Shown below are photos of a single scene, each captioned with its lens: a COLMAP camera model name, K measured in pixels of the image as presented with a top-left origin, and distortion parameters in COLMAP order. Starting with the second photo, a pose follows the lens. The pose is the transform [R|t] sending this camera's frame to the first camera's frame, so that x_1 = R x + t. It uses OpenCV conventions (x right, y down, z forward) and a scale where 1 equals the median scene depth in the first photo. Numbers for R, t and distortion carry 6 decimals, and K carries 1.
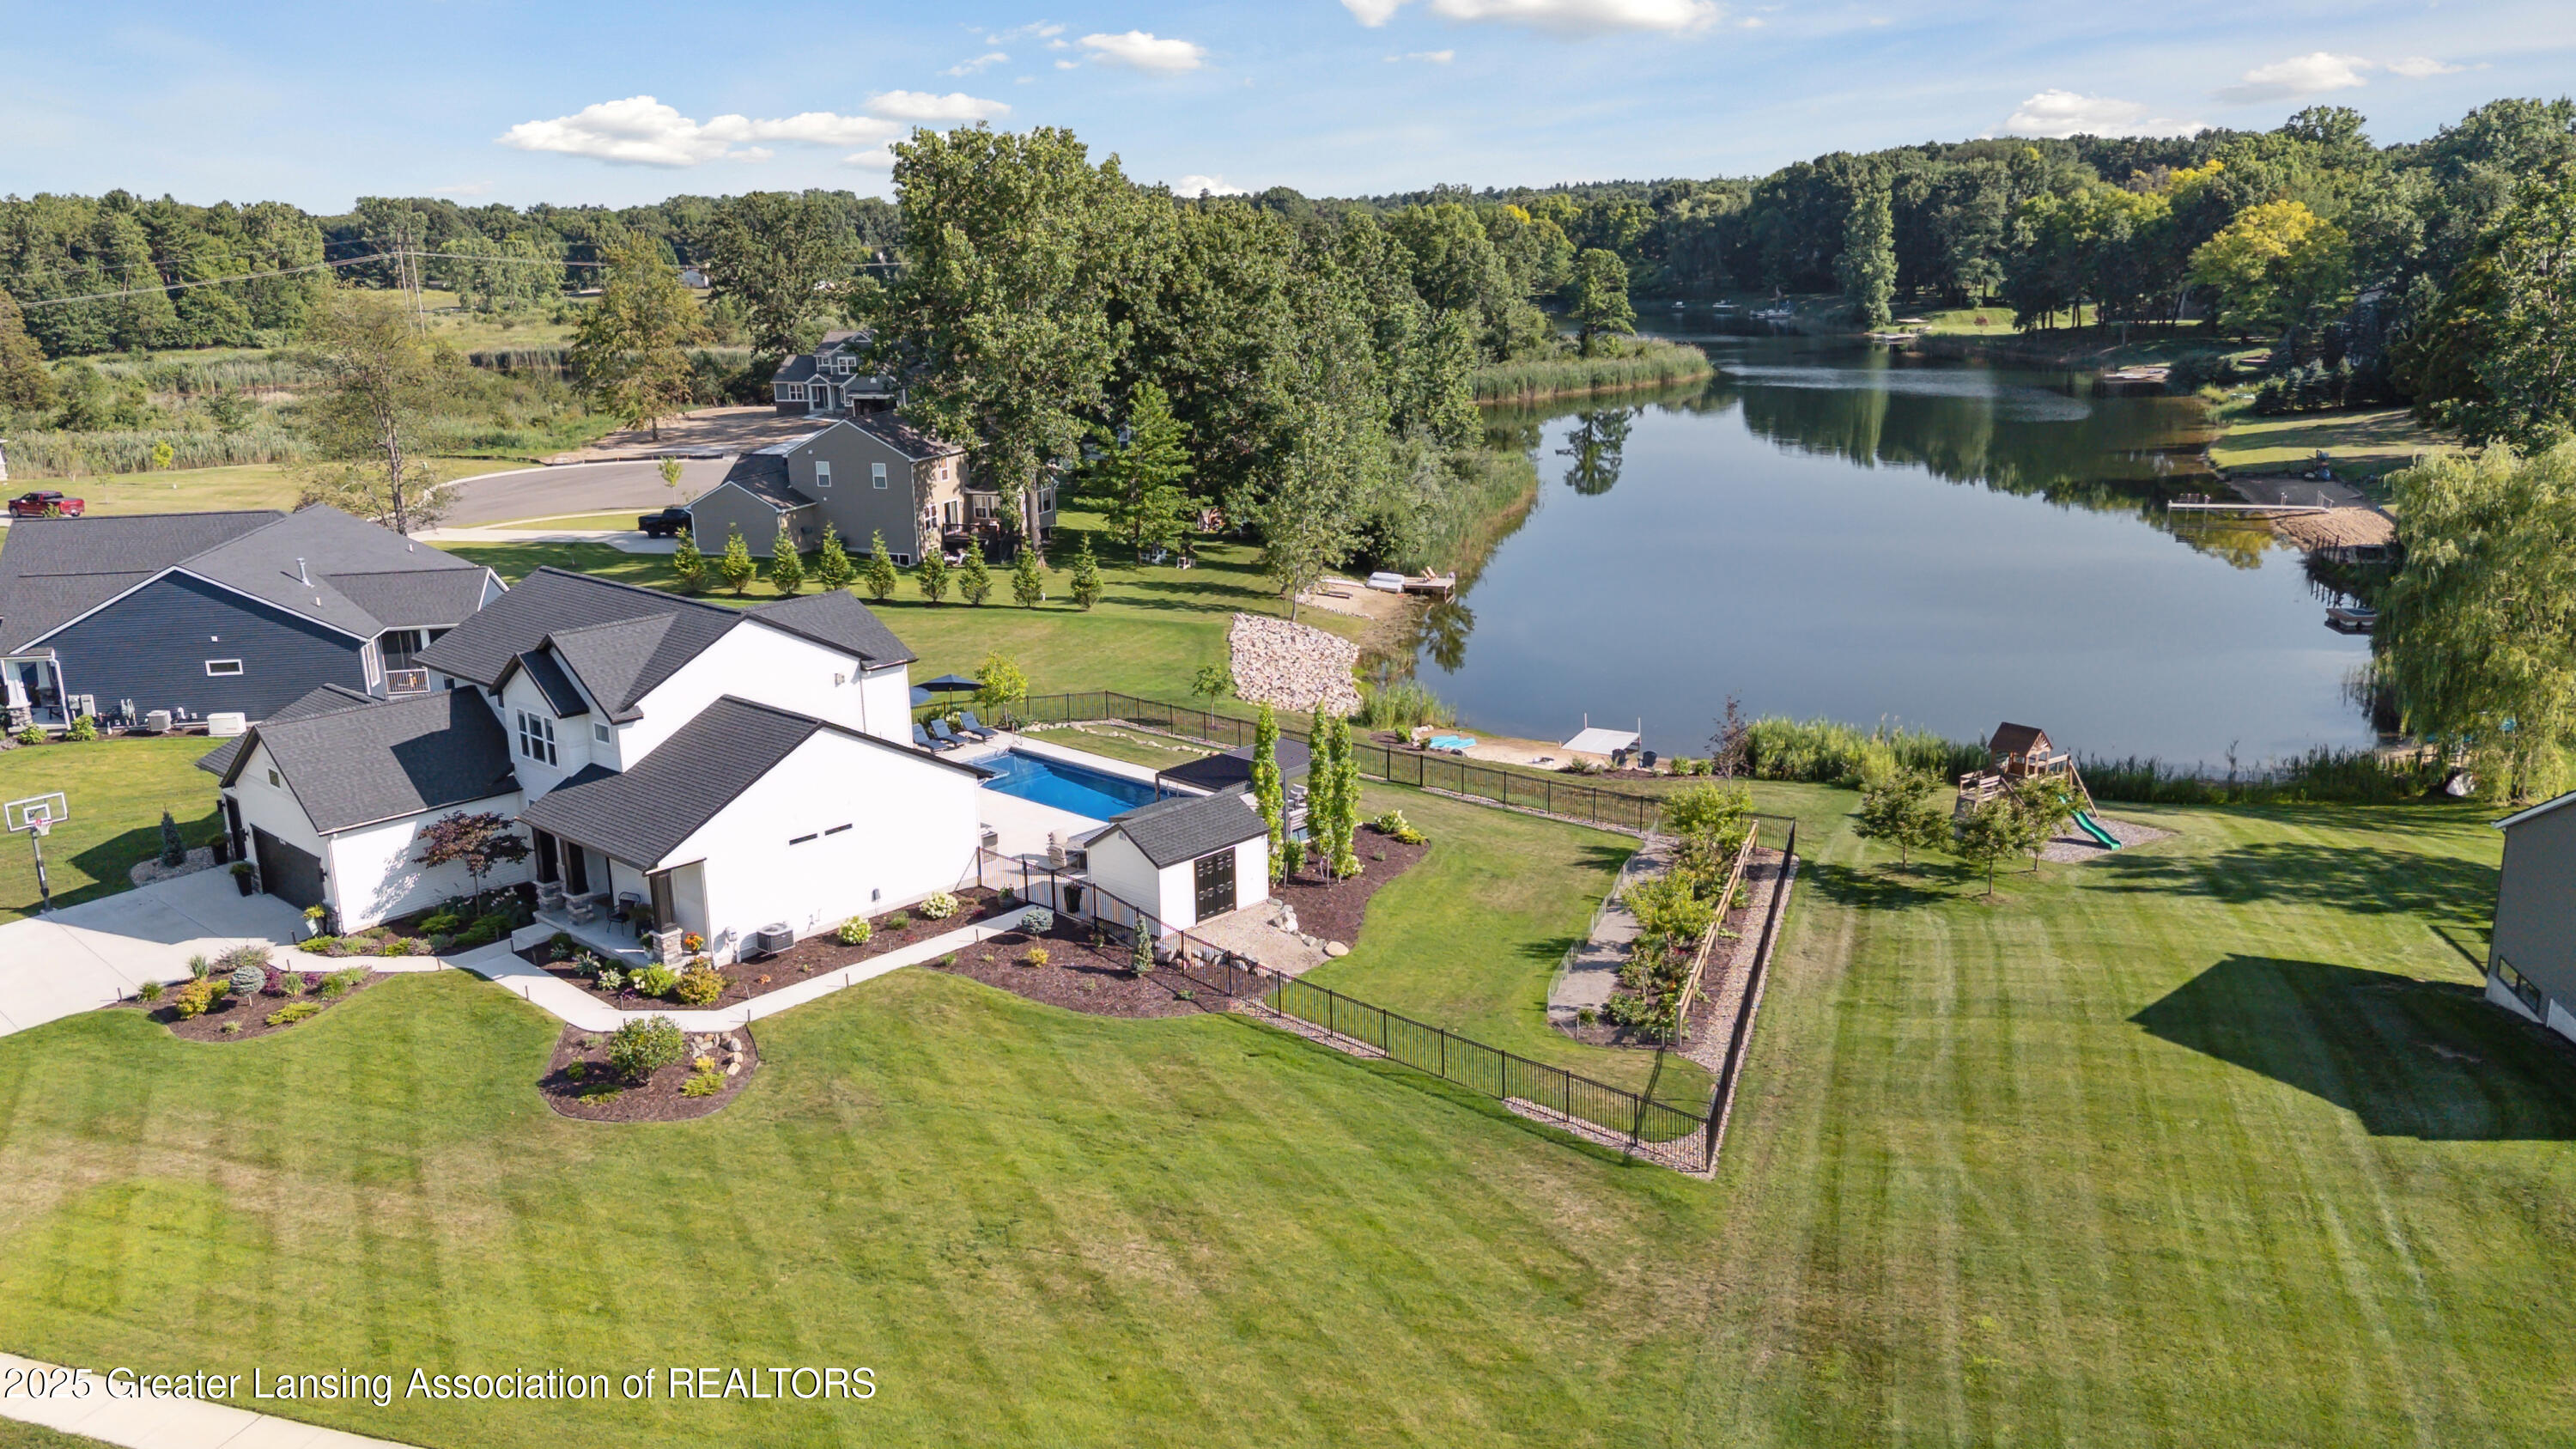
lens RADIAL K [[1966.8, 0, 1291.1], [0, 1966.8, 691.7], [0, 0, 1]] dist [0.046203, -0.008006]
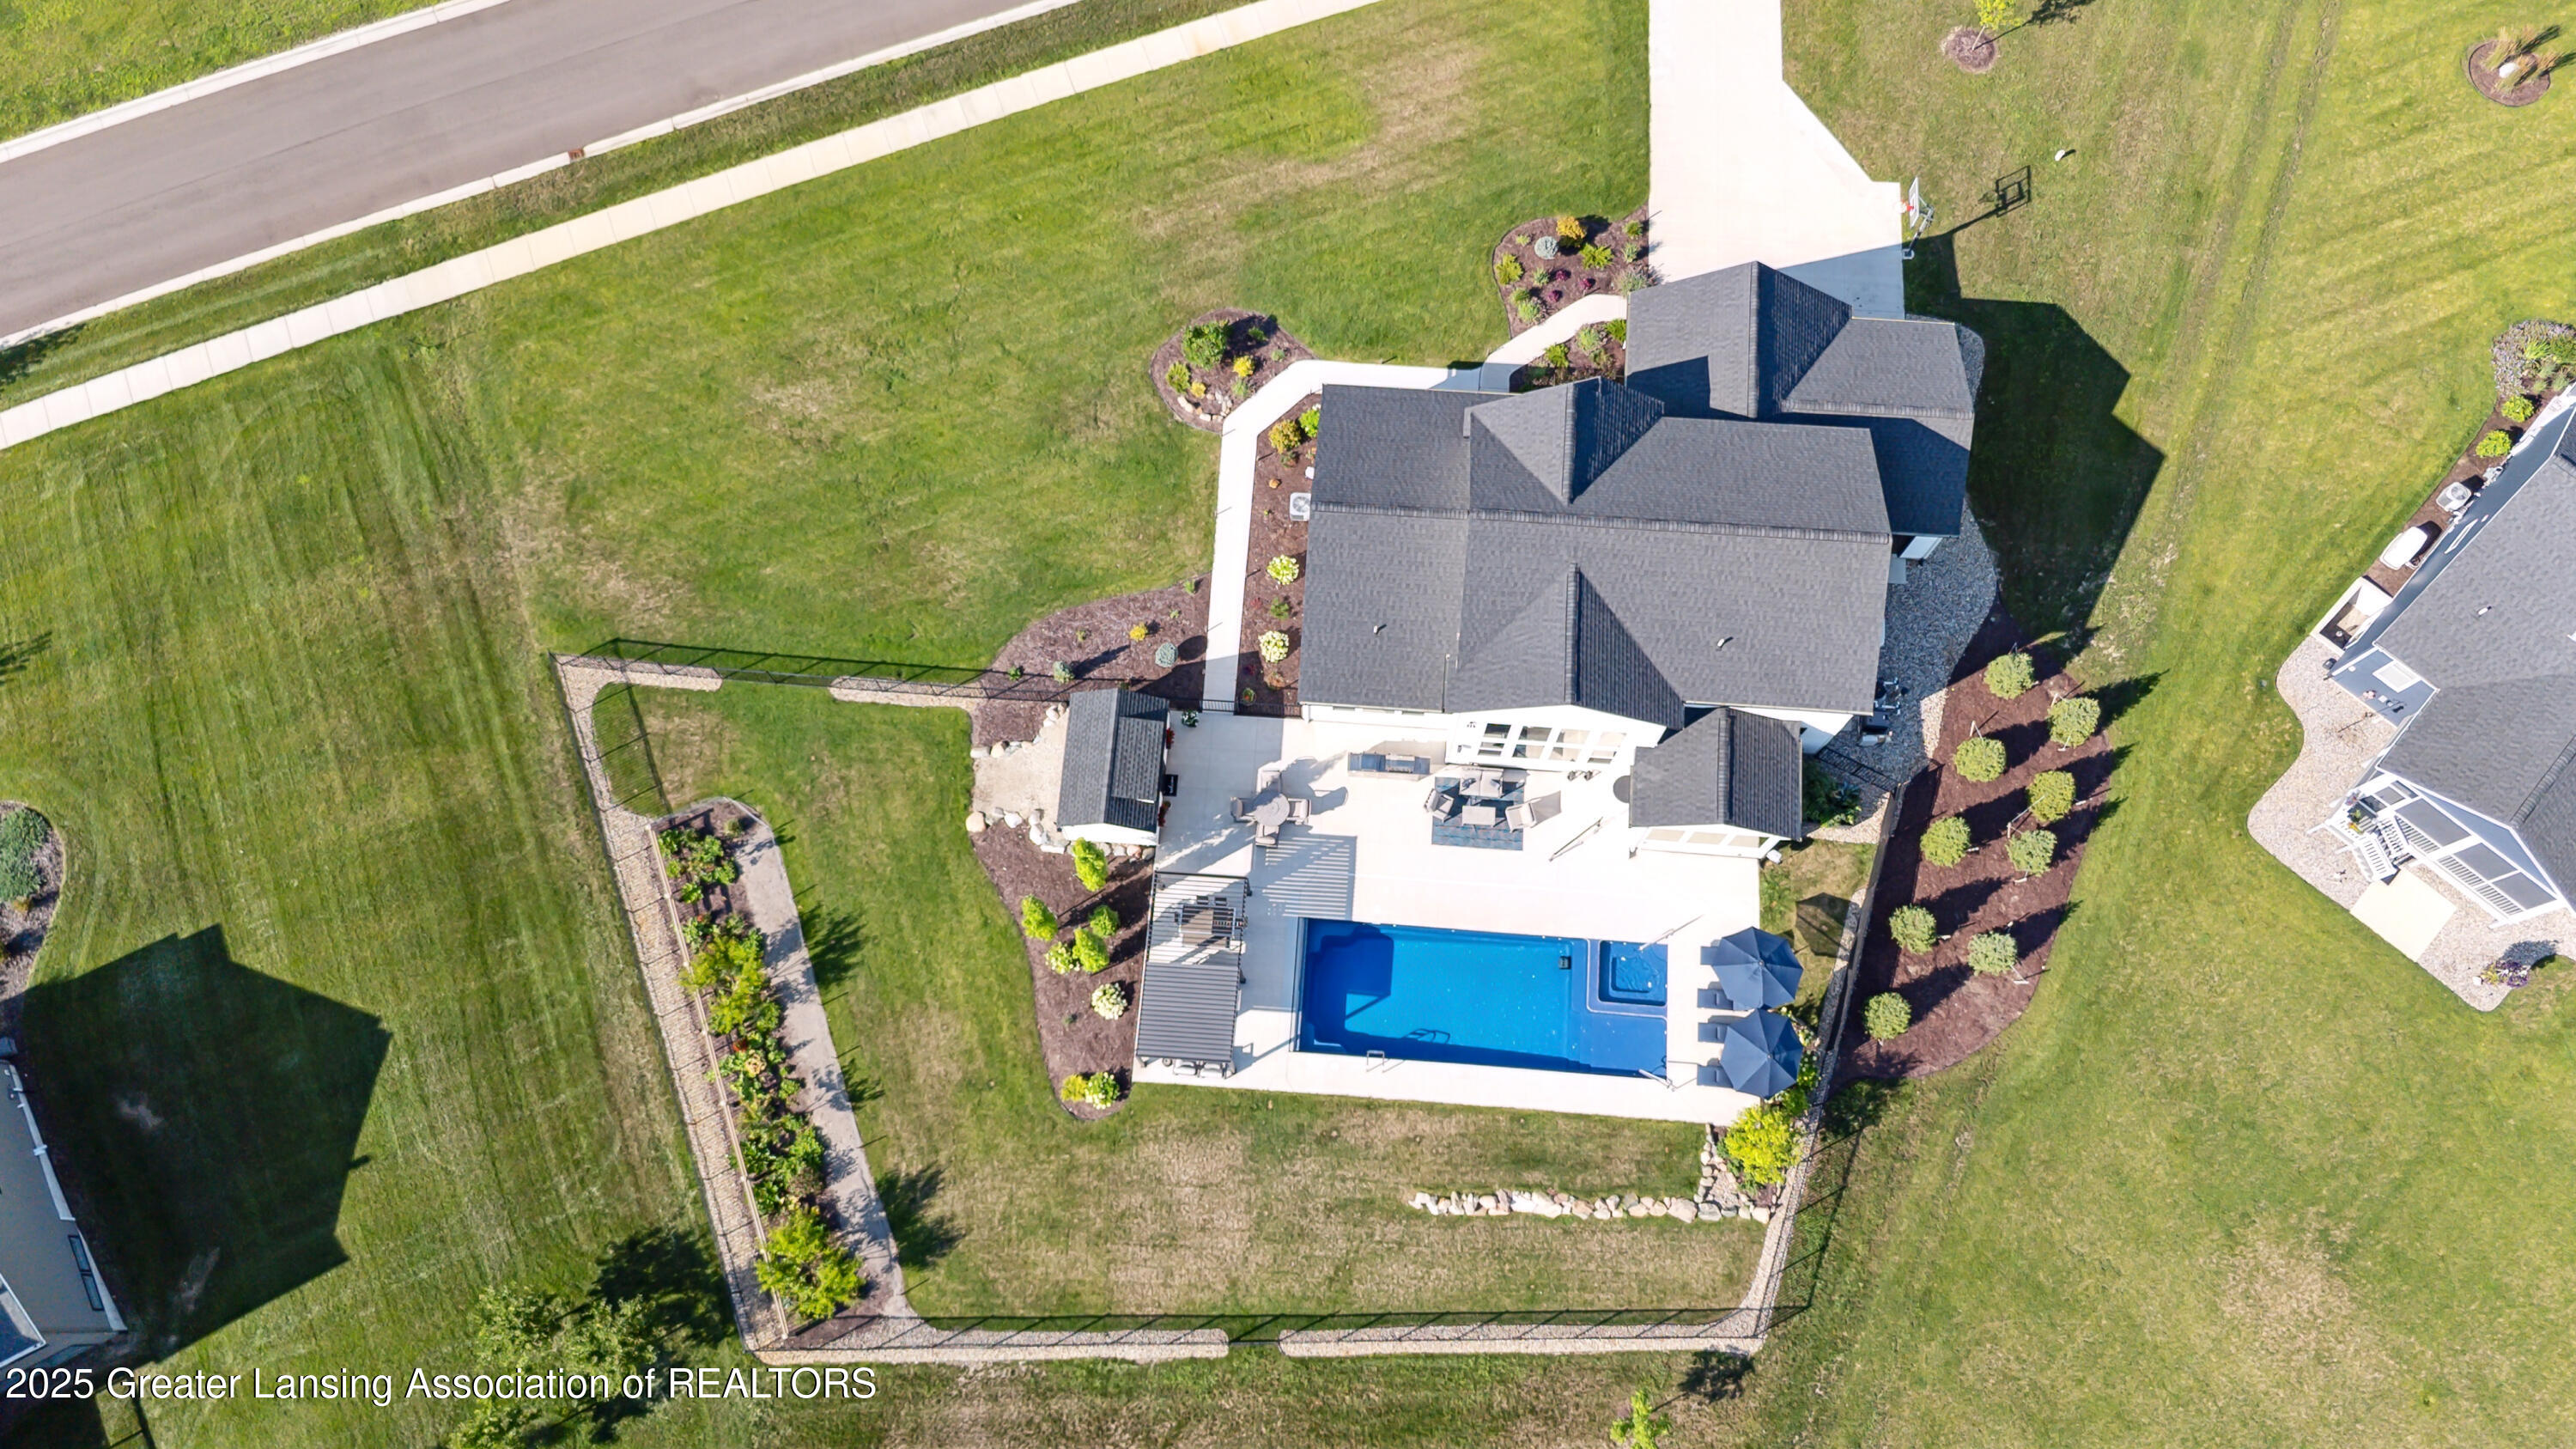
lens RADIAL K [[1941.3, 0, 1285.9], [0, 1941.3, 722.9], [0, 0, 1]] dist [0.075551, -0.075062]
pose [[-0.776530, 0.610816, -0.154612, 0.021237], [-0.124397, 0.091931, 0.987965, -0.973905], [0.617678, 0.786418, 0.004597, 0.985018]]
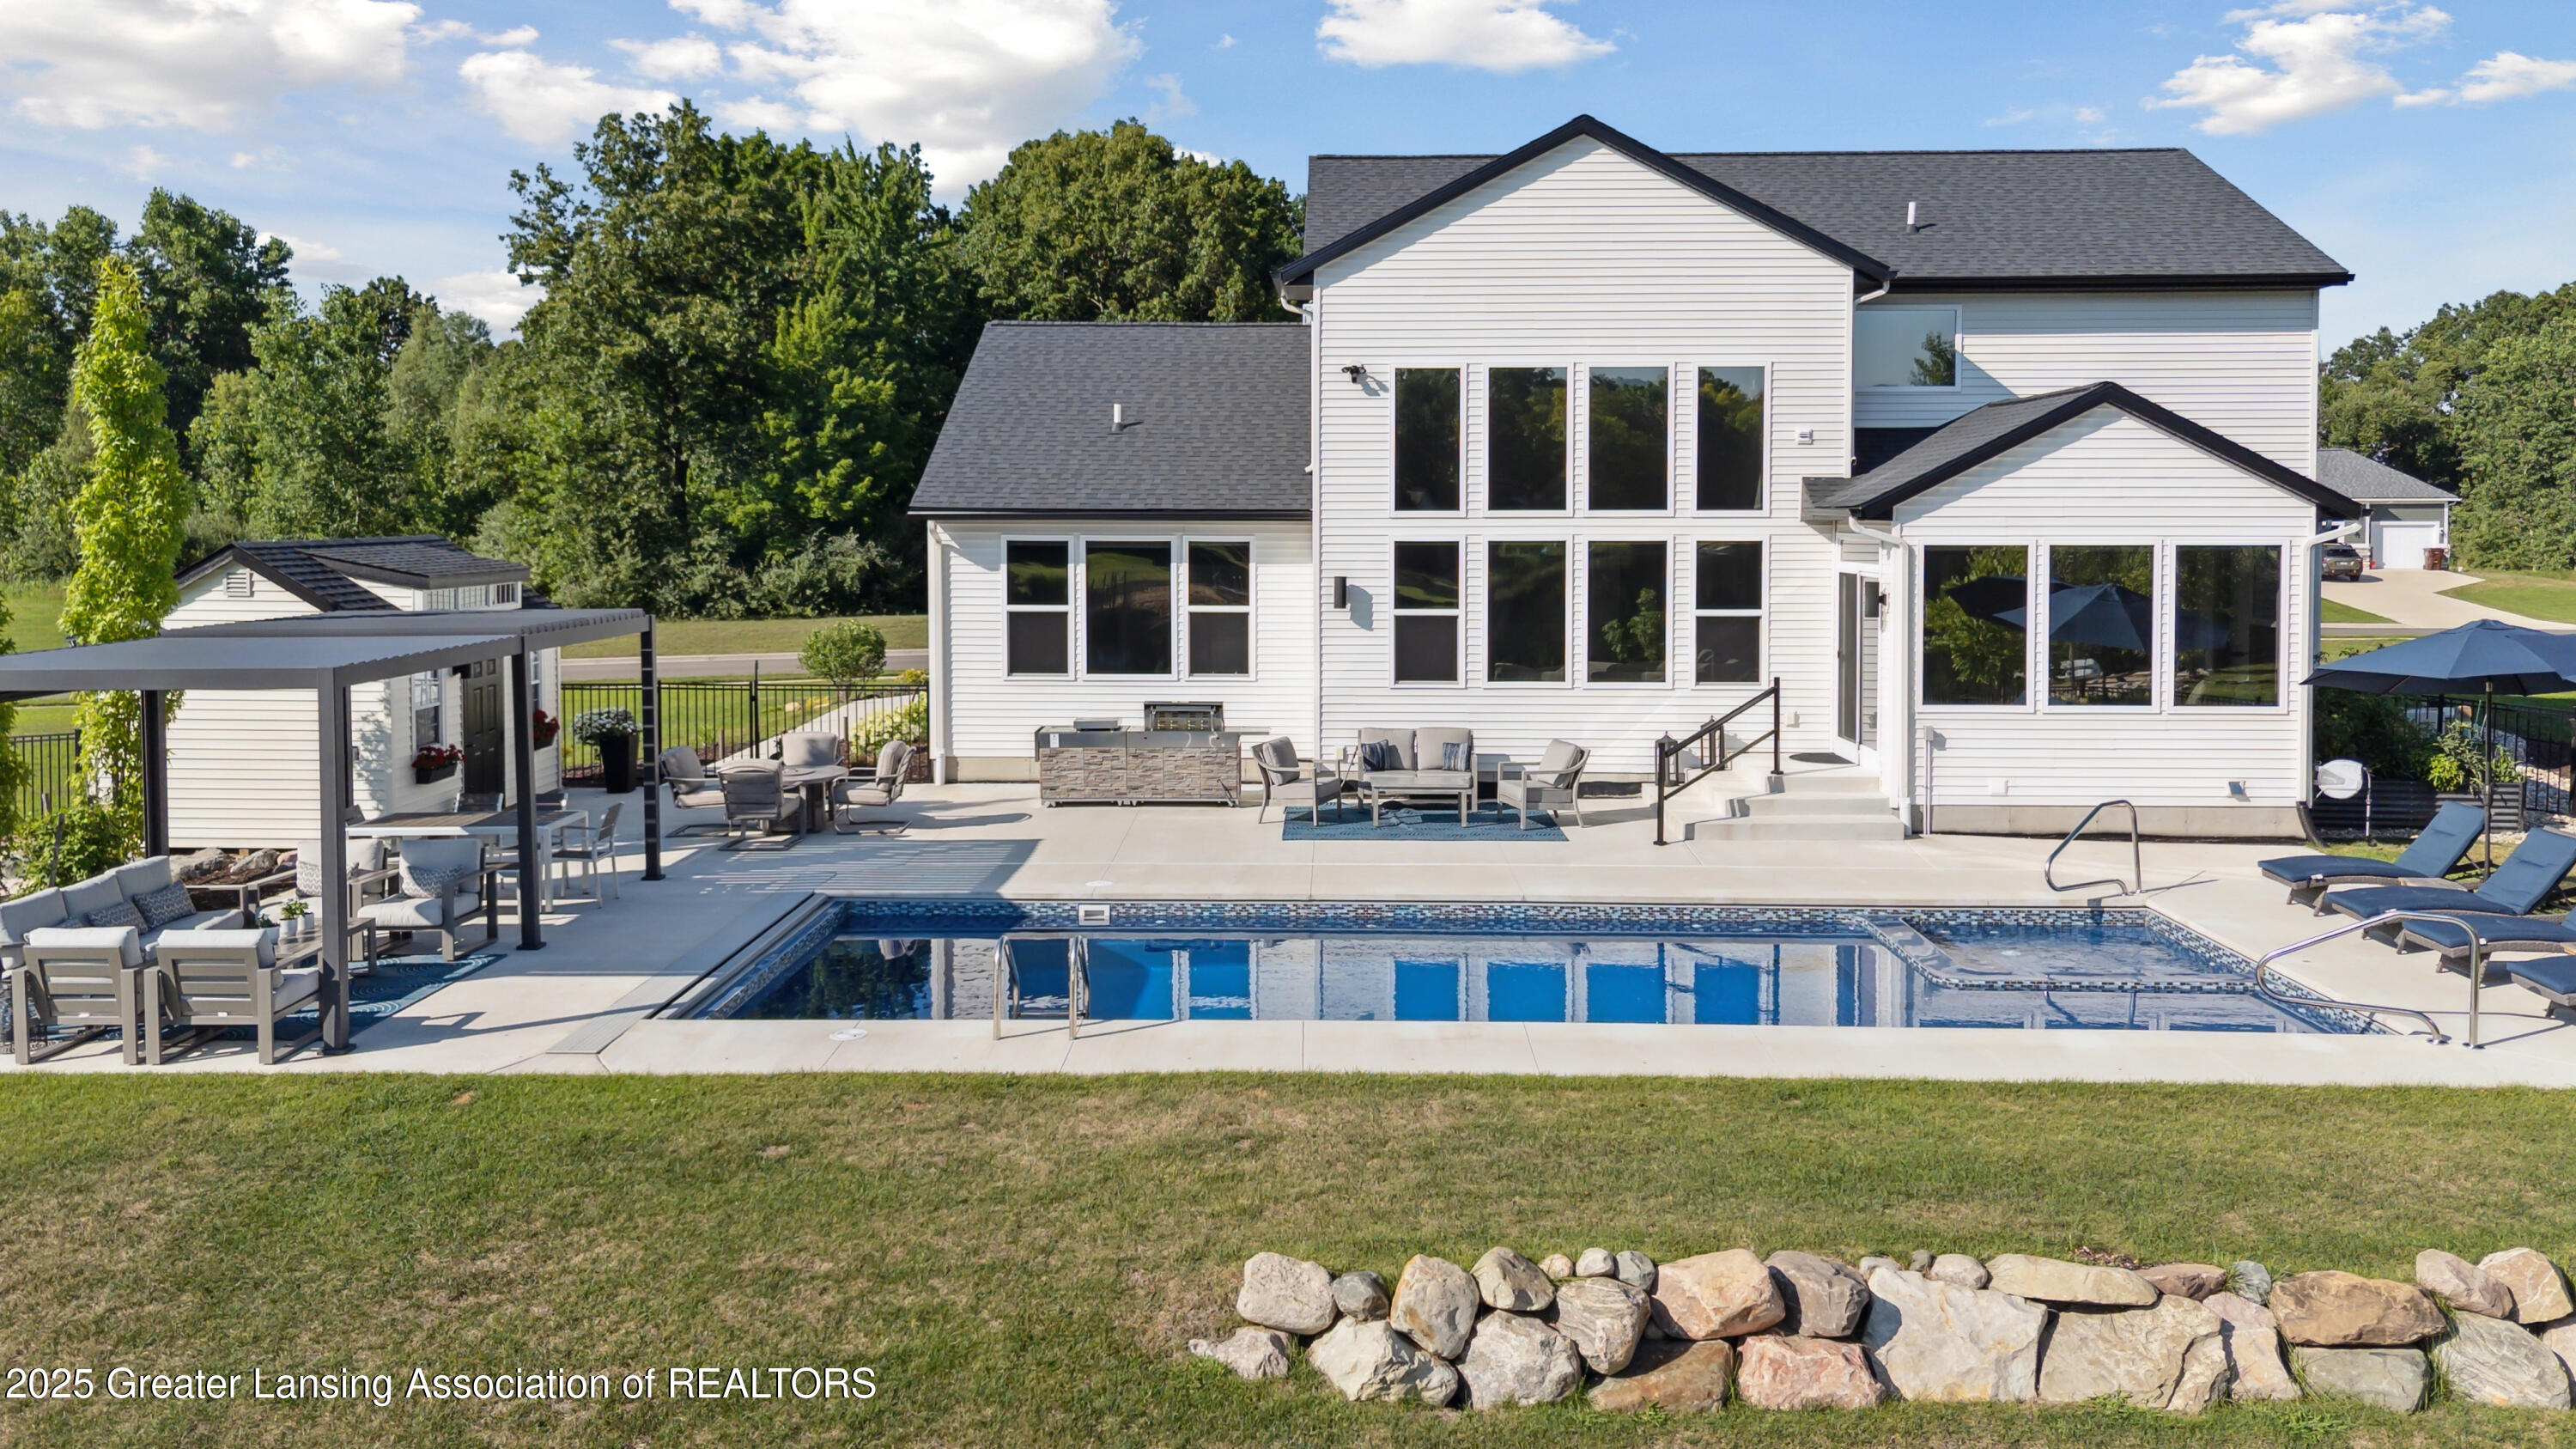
lens RADIAL K [[1935.0, 0, 1291.0], [0, 1935.0, 622.3], [0, 0, 1]] dist [0.080652, -0.075764]
pose [[-0.742087, 0.059246, -0.667681, 0.058614], [-0.145967, 0.957899, 0.247232, -0.045461], [0.654218, 0.280927, -0.702196, 1.321274]]
